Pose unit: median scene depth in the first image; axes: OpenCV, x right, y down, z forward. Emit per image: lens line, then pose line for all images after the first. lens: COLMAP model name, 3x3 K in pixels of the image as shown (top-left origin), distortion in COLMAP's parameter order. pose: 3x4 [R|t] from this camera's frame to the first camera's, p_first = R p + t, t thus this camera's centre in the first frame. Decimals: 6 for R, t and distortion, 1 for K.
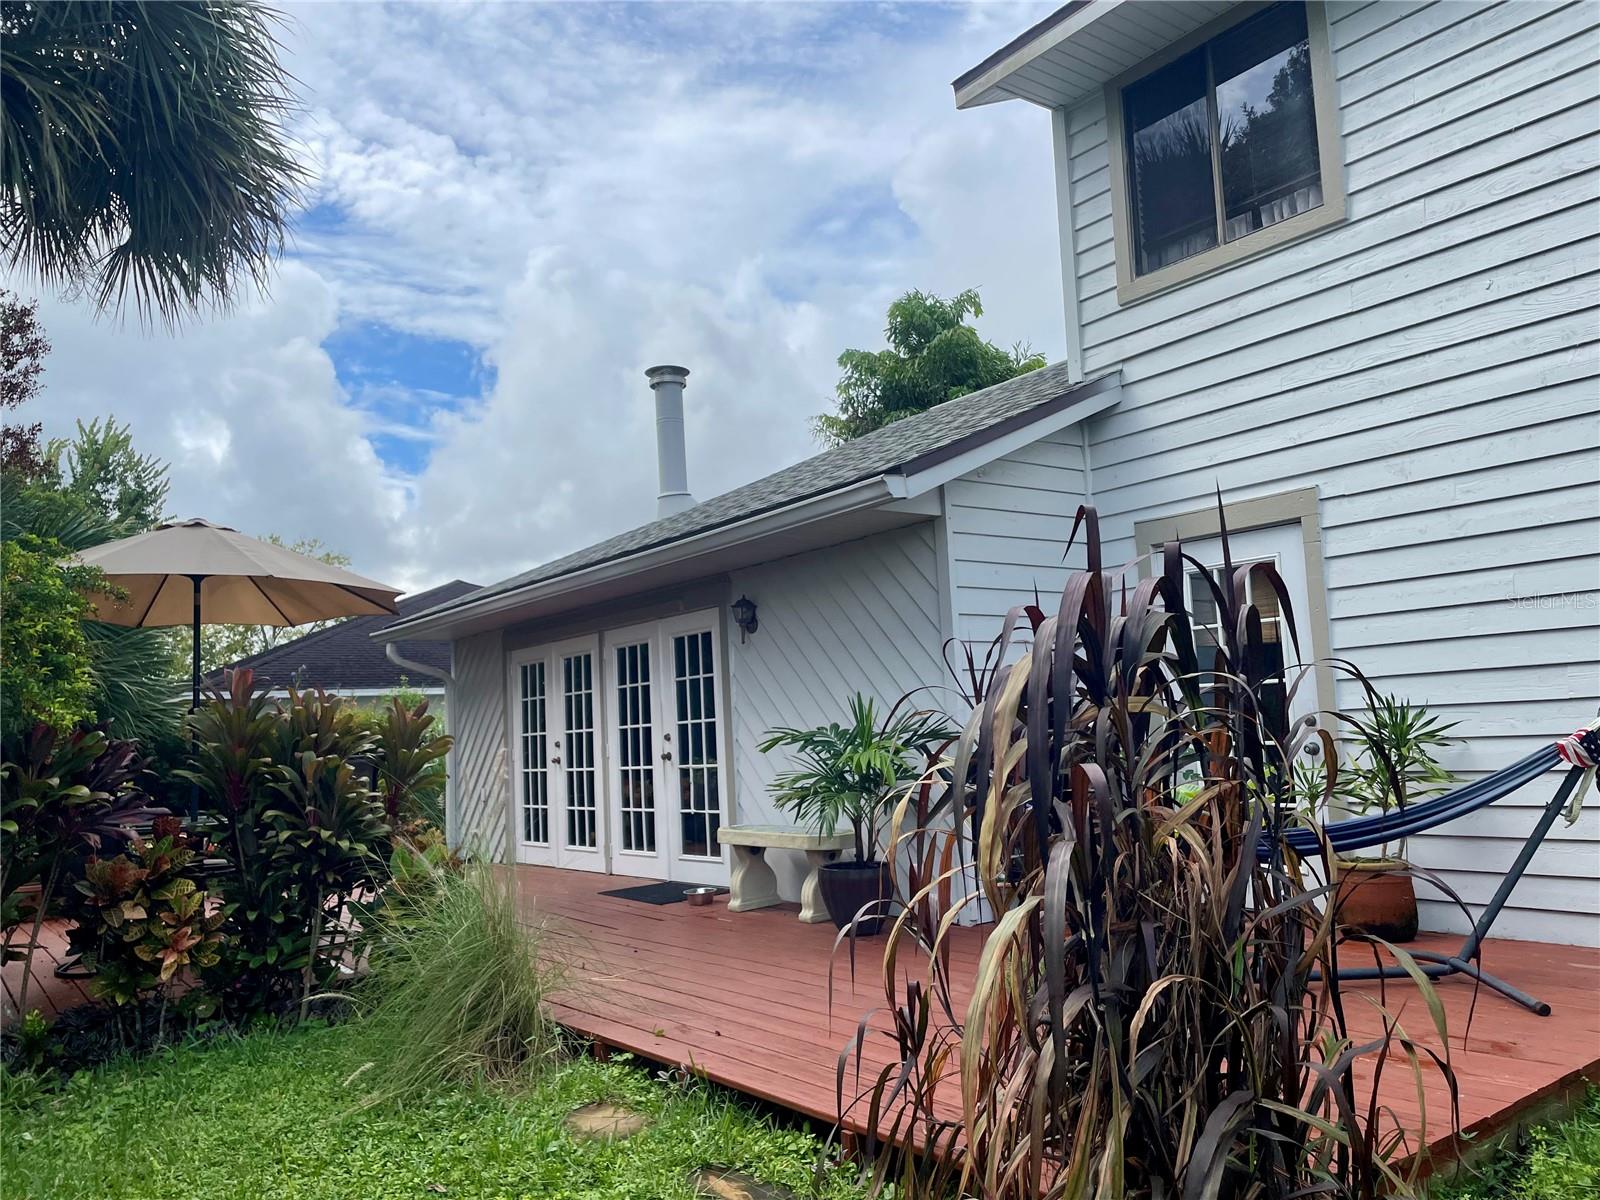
lens RADIAL K [[1210.0, 0, 806.7], [0, 1210.0, 581.0], [0, 0, 1]] dist [0.113742, -0.150055]
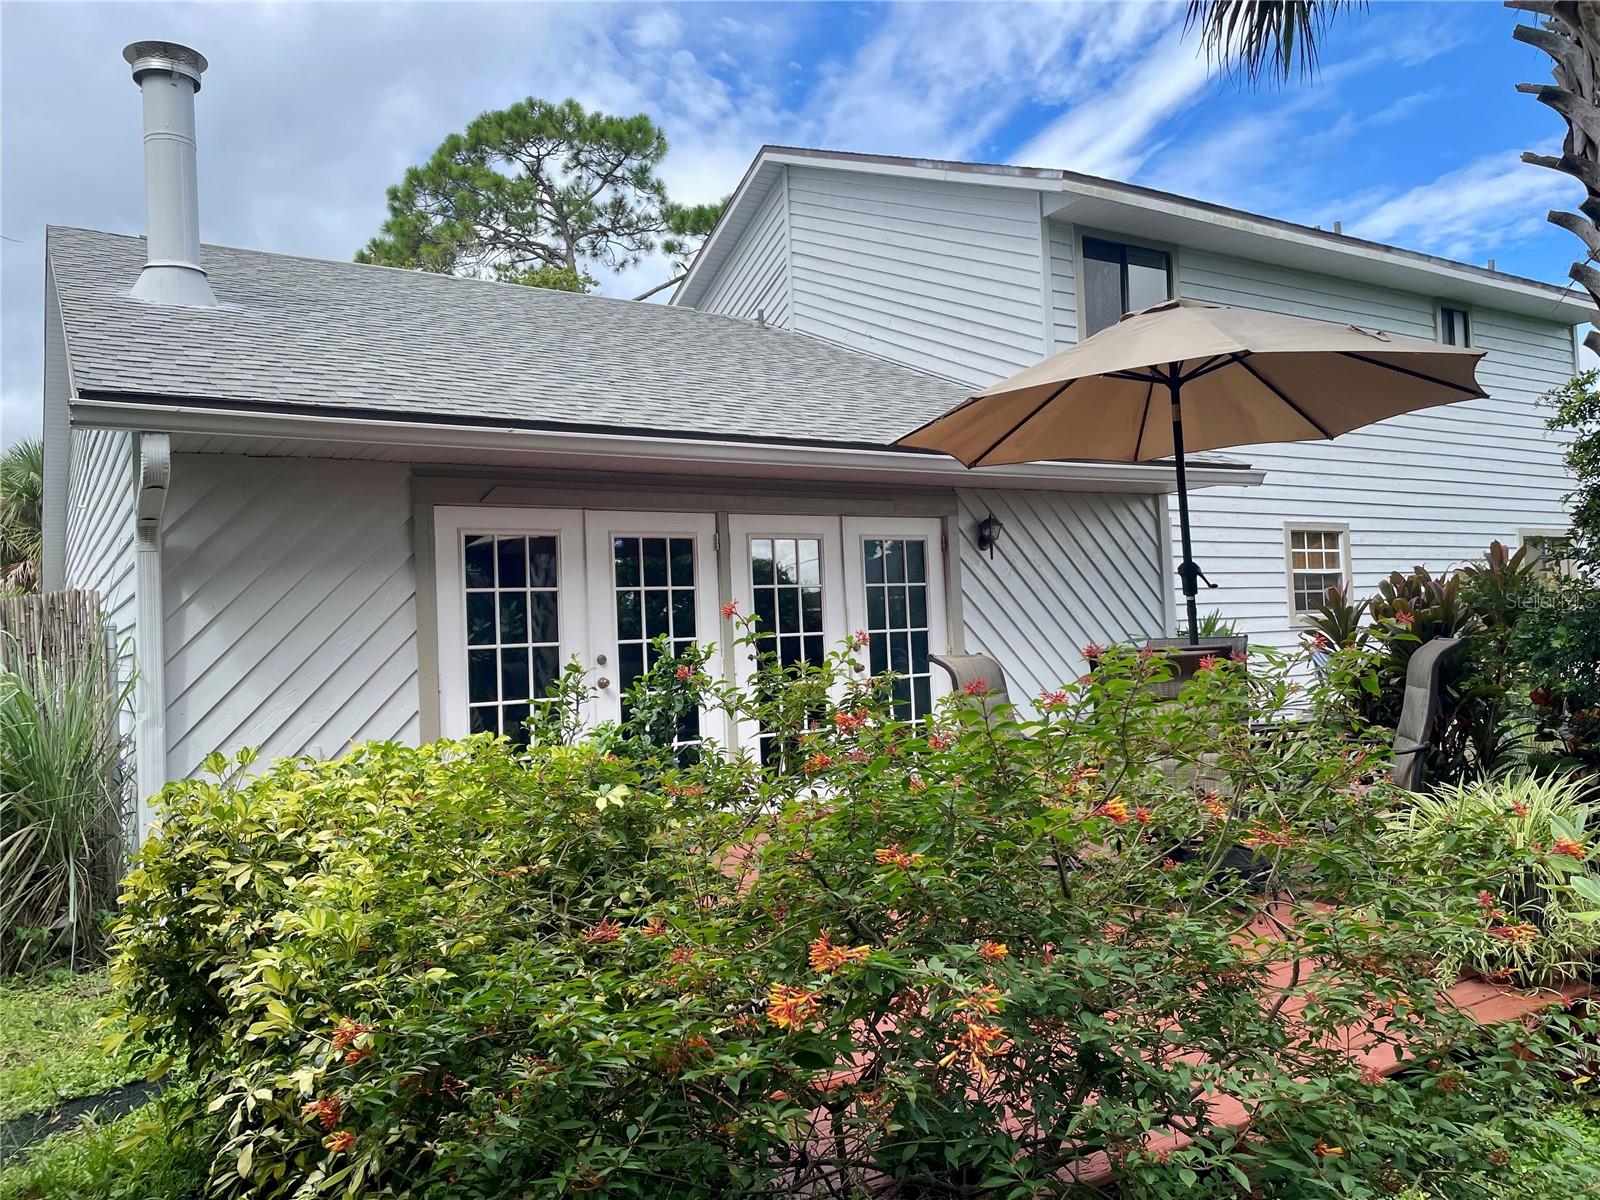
lens RADIAL K [[1210.0, 0, 806.7], [0, 1210.0, 581.0], [0, 0, 1]] dist [0.113742, -0.150055]
pose [[0.108857, 0.105125, 0.988483, -0.887507], [-0.071006, 0.992675, -0.097751, 0.147817], [-0.991518, -0.059548, 0.115525, 0.798701]]
